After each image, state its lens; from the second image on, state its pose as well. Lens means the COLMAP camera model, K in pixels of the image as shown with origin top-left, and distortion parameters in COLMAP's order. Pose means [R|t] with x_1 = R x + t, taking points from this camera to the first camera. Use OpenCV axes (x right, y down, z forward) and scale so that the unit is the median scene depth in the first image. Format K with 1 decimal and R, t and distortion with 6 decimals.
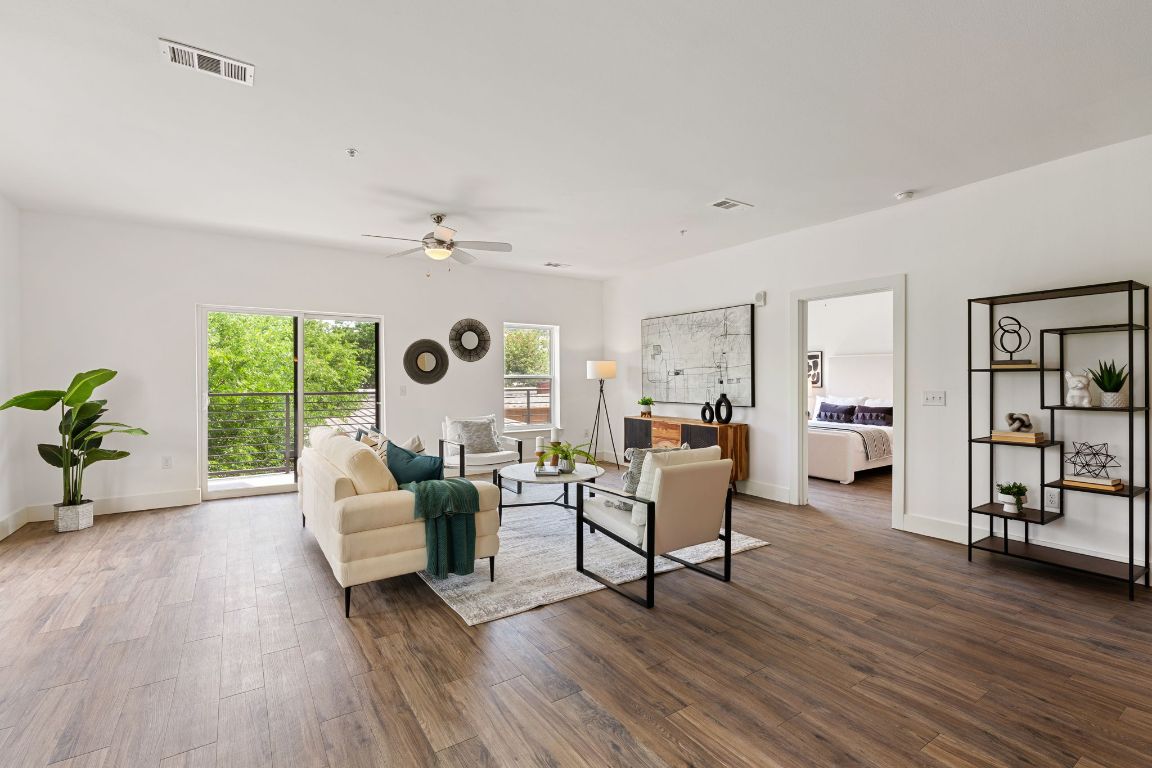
lens RADIAL K [[517.9, 0, 576.0], [0, 517.9, 384.0], [0, 0, 1]] dist [0.000668, -0.000009]
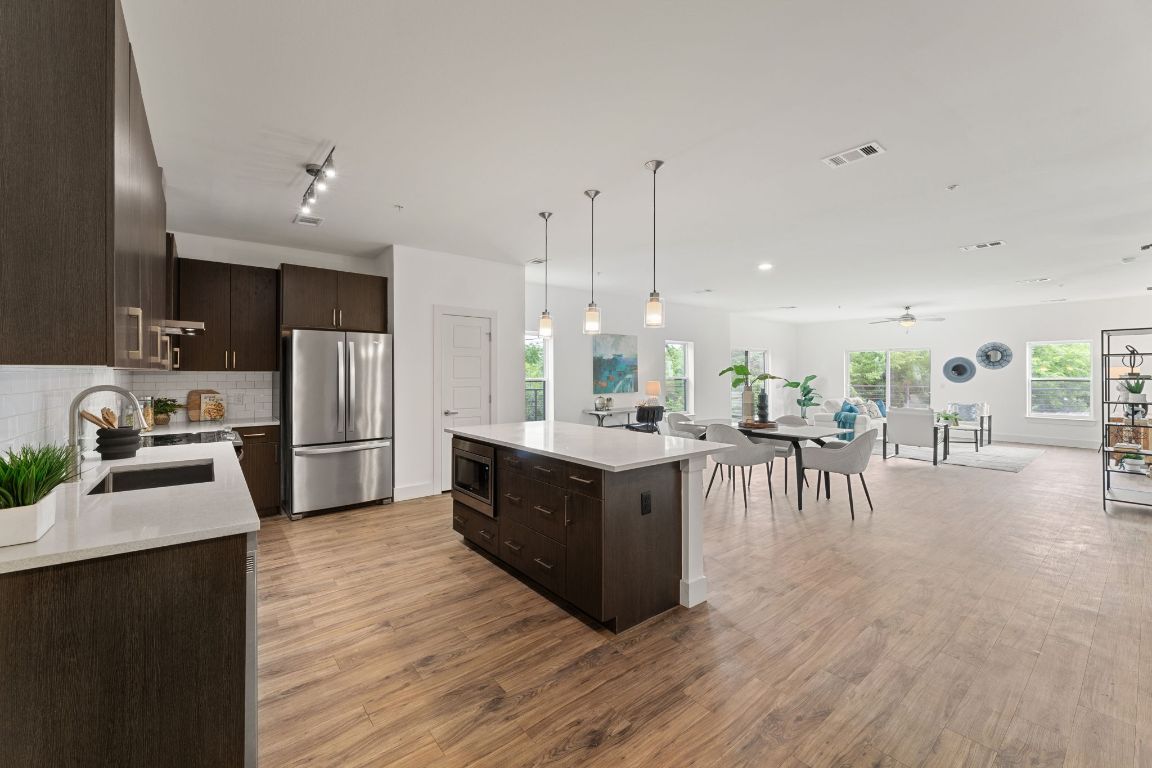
lens RADIAL K [[460.0, 0, 573.0], [0, 460.0, 375.1], [0, 0, 1]] dist [0.000792, 0.000056]
pose [[0.091009, 0.002269, -0.995847, 1.228842], [-0.013332, 0.999911, 0.001060, -0.011298], [0.995761, 0.013180, 0.091031, -0.471852]]
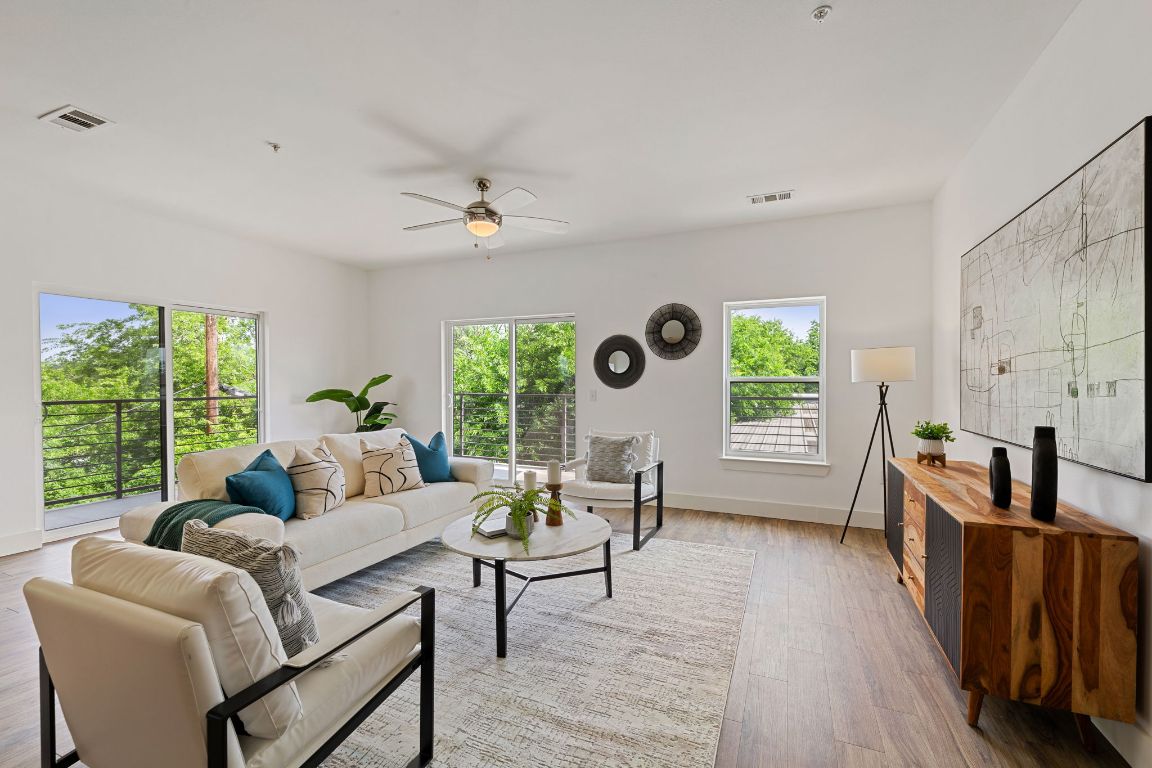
lens RADIAL K [[493.5, 0, 576.2], [0, 493.5, 398.9], [0, 0, 1]] dist [0.001083, 0.000074]
pose [[0.544006, 0.028514, -0.838596, 0.371318], [-0.008669, 0.999560, 0.028363, -0.005772], [0.839036, -0.008160, 0.544014, 0.548812]]
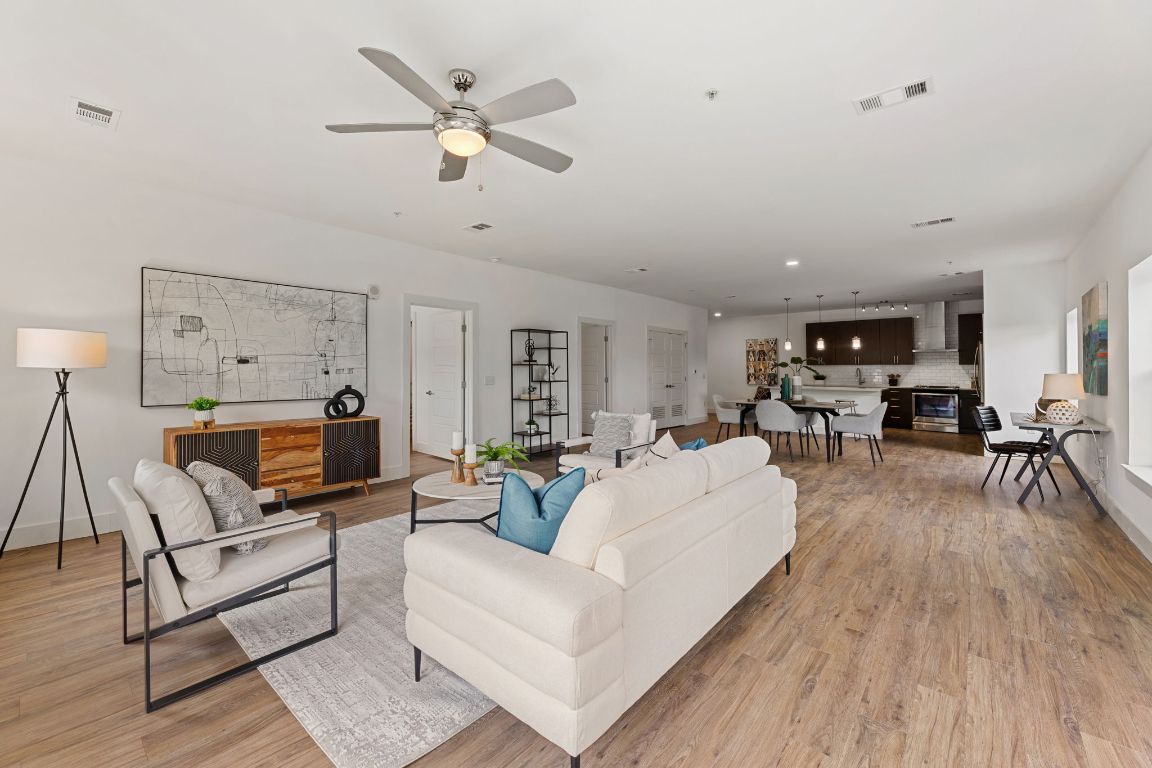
lens RADIAL K [[470.8, 0, 576.1], [0, 470.8, 367.1], [0, 0, 1]] dist [0.000737, -0.000016]
pose [[-0.278989, 0.003502, 0.960288, -0.612859], [0.008507, 0.999963, -0.001175, -0.008267], [-0.960257, 0.007841, -0.279008, 0.808125]]
